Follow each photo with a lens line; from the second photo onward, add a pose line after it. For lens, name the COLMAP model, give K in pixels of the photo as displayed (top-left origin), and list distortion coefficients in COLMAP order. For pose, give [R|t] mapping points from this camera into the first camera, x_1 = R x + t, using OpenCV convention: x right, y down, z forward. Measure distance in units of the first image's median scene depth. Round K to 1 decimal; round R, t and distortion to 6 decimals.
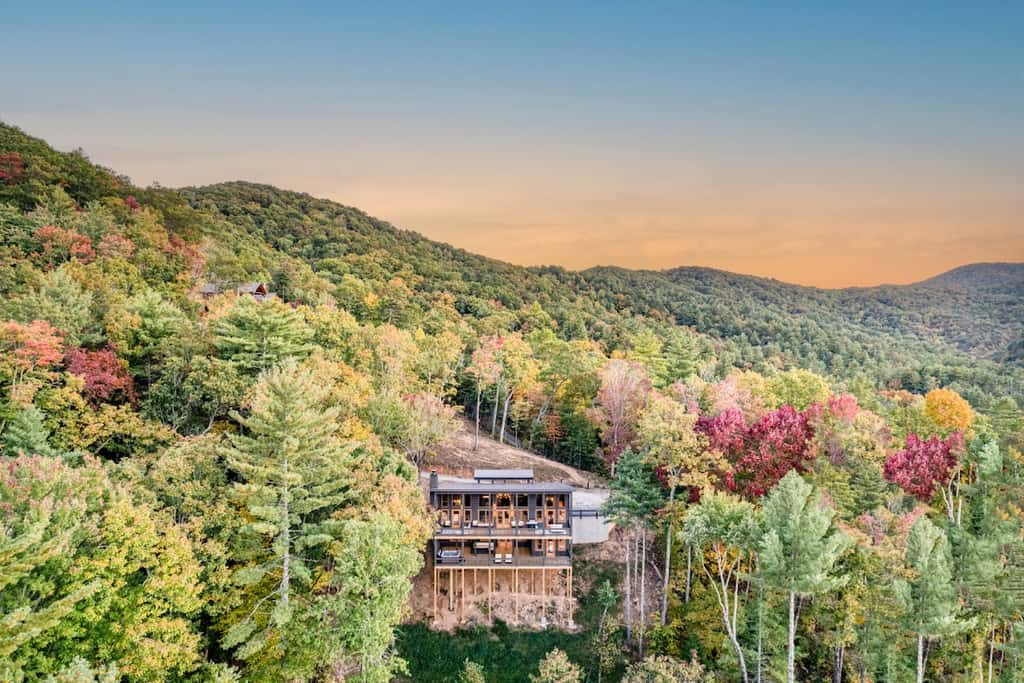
lens RADIAL K [[654.0, 0, 510.9], [0, 654.0, 341.9], [0, 0, 1]] dist [-0.063942, 0.043700]
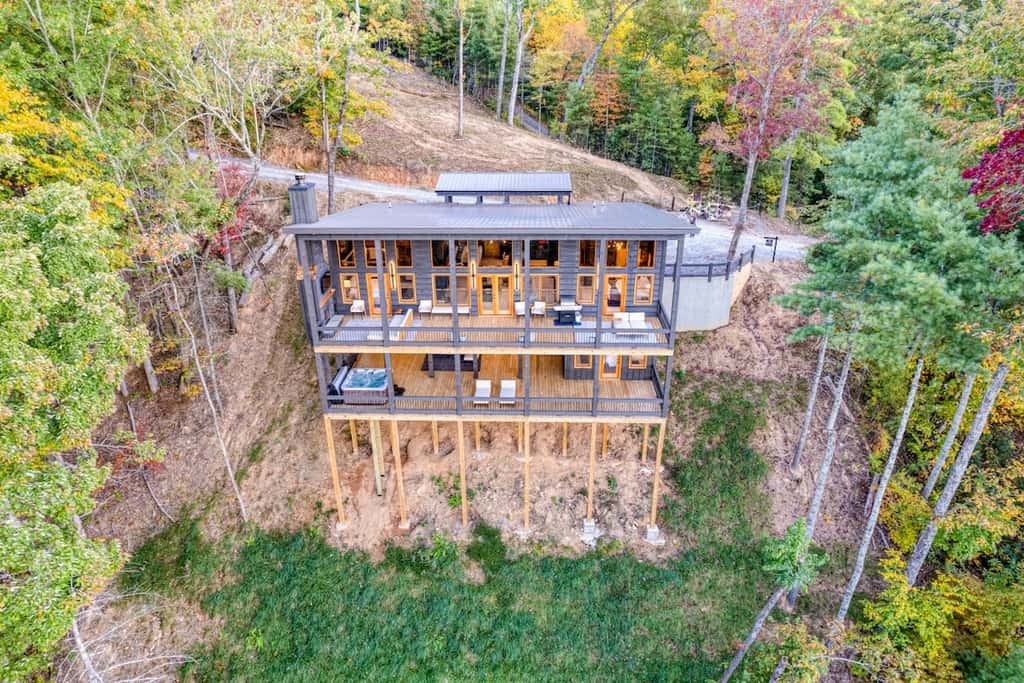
lens RADIAL K [[654.0, 0, 505.5], [0, 654.0, 337.7], [0, 0, 1]] dist [-0.063942, 0.043700]
pose [[0.998593, 0.008295, -0.052381, 0.015859], [0.014467, 0.907631, 0.419519, 0.127675], [0.051022, -0.419687, 0.906234, 0.627994]]
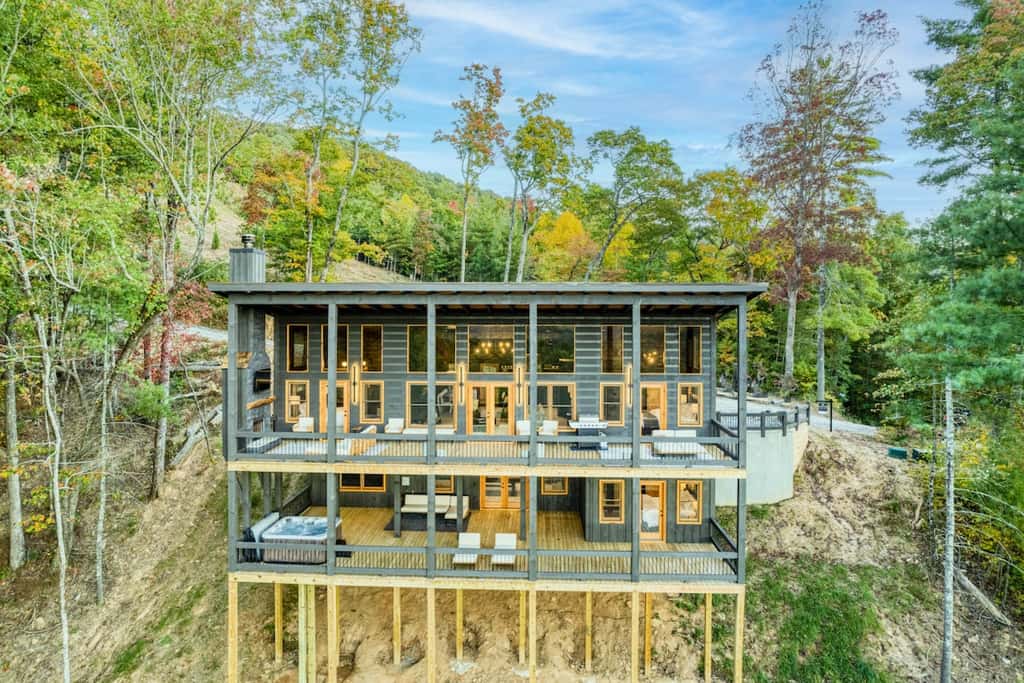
lens RADIAL K [[654.0, 0, 506.9], [0, 654.0, 314.3], [0, 0, 1]] dist [-0.063942, 0.043700]
pose [[0.998306, 0.000169, -0.058186, 0.013367], [-0.000305, 0.999997, -0.002336, 0.227781], [0.058186, 0.002349, 0.998303, 0.705444]]
